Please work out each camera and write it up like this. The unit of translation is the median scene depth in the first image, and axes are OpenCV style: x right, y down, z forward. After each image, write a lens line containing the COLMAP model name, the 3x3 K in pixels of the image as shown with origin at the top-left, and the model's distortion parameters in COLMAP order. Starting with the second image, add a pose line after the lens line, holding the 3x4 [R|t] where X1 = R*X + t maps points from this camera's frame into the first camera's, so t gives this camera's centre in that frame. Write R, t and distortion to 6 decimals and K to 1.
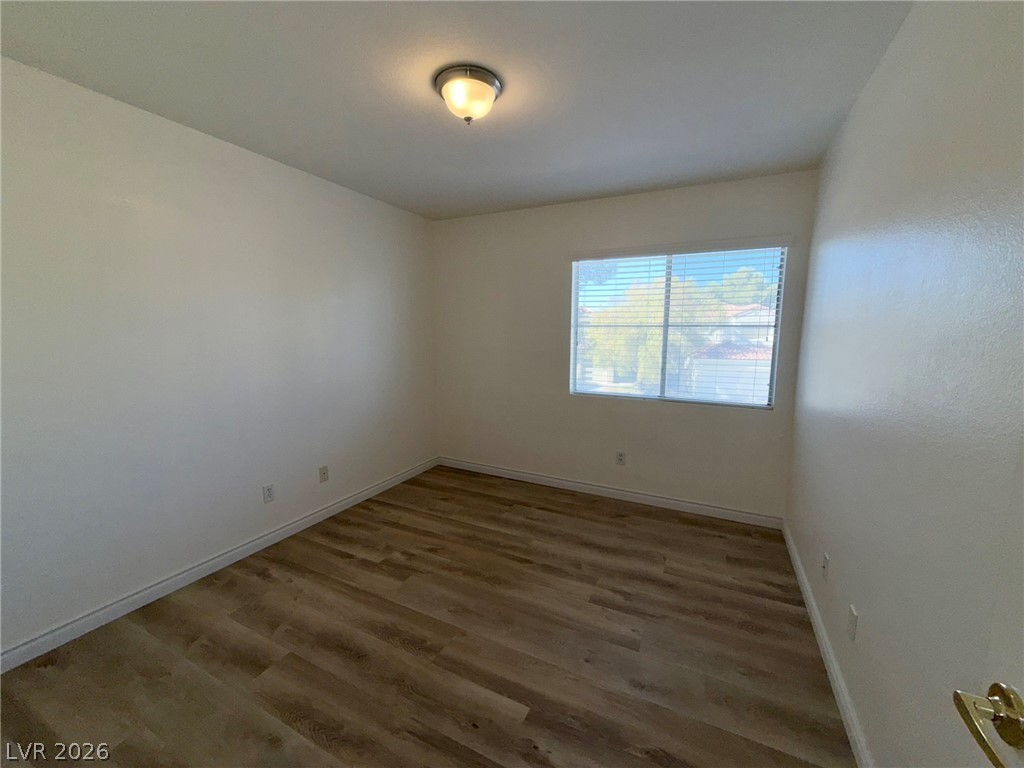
lens RADIAL K [[408.2, 0, 509.1], [0, 408.2, 384.5], [0, 0, 1]] dist [0.000151, 0.000386]
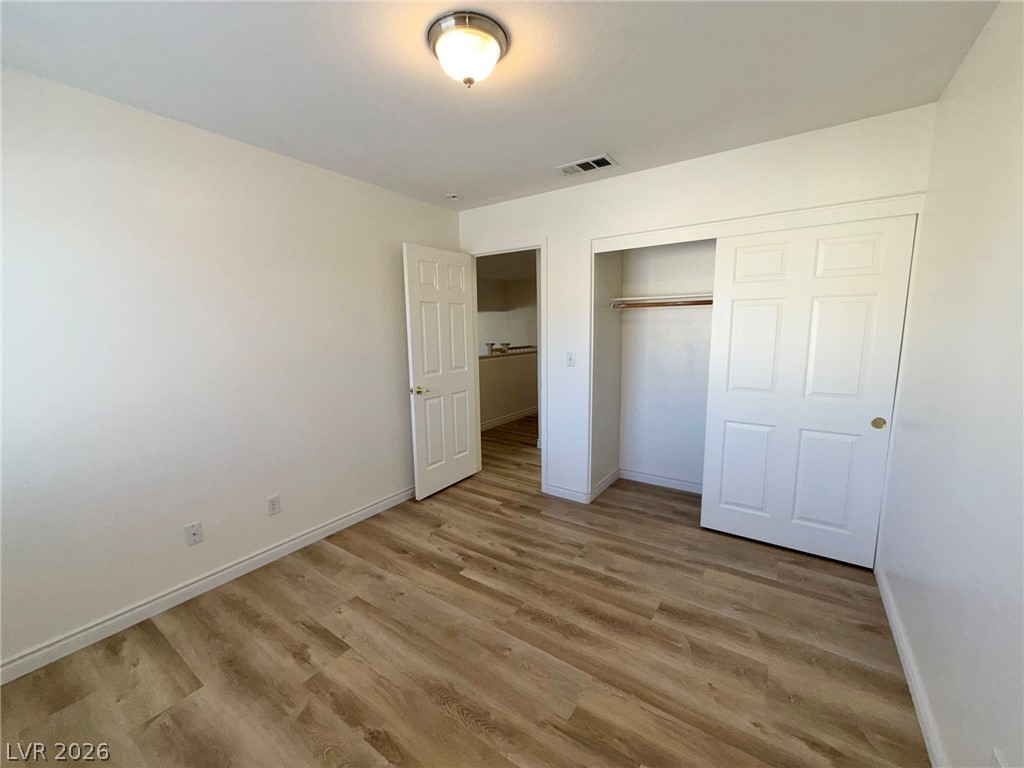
lens RADIAL K [[408.2, 0, 509.1], [0, 408.2, 384.5], [0, 0, 1]] dist [0.000151, 0.000386]
pose [[-0.989419, -0.011577, 0.144626, -0.279382], [0.028327, 0.962213, 0.270820, -0.249142], [-0.142296, 0.272051, -0.951704, 1.771577]]
